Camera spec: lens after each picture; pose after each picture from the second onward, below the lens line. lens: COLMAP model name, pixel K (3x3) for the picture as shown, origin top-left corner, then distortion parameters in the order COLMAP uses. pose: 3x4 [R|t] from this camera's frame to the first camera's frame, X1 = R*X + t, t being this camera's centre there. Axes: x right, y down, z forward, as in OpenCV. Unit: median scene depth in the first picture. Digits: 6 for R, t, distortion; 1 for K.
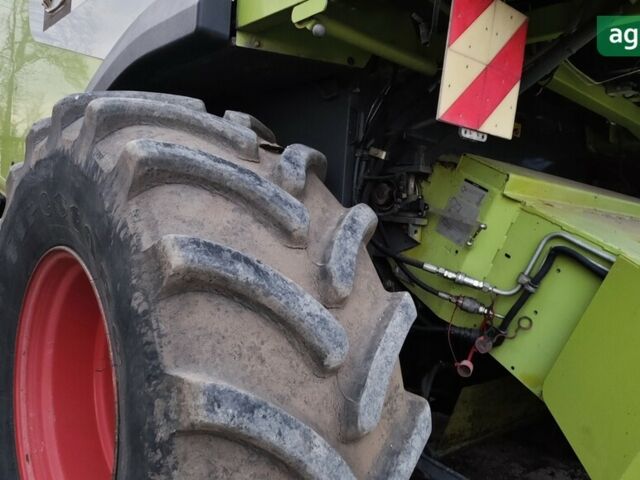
lens RADIAL K [[546.0, 0, 319.9], [0, 546.0, 238.5], [0, 0, 1]] dist [-0.038101, 0.069401]
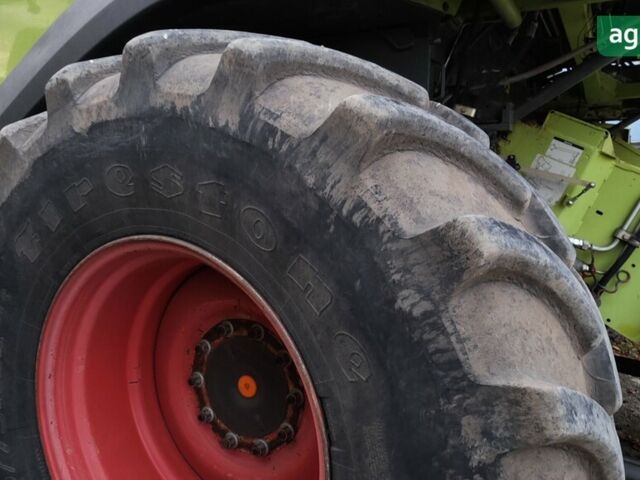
lens RADIAL K [[546.0, 0, 319.8], [0, 546.0, 240.2], [0, 0, 1]] dist [-0.038101, 0.069401]
pose [[0.949267, -0.075683, 0.305229, -0.649608], [0.050449, 0.994687, 0.089741, -0.048050], [-0.310399, -0.069790, 0.948041, 0.269416]]
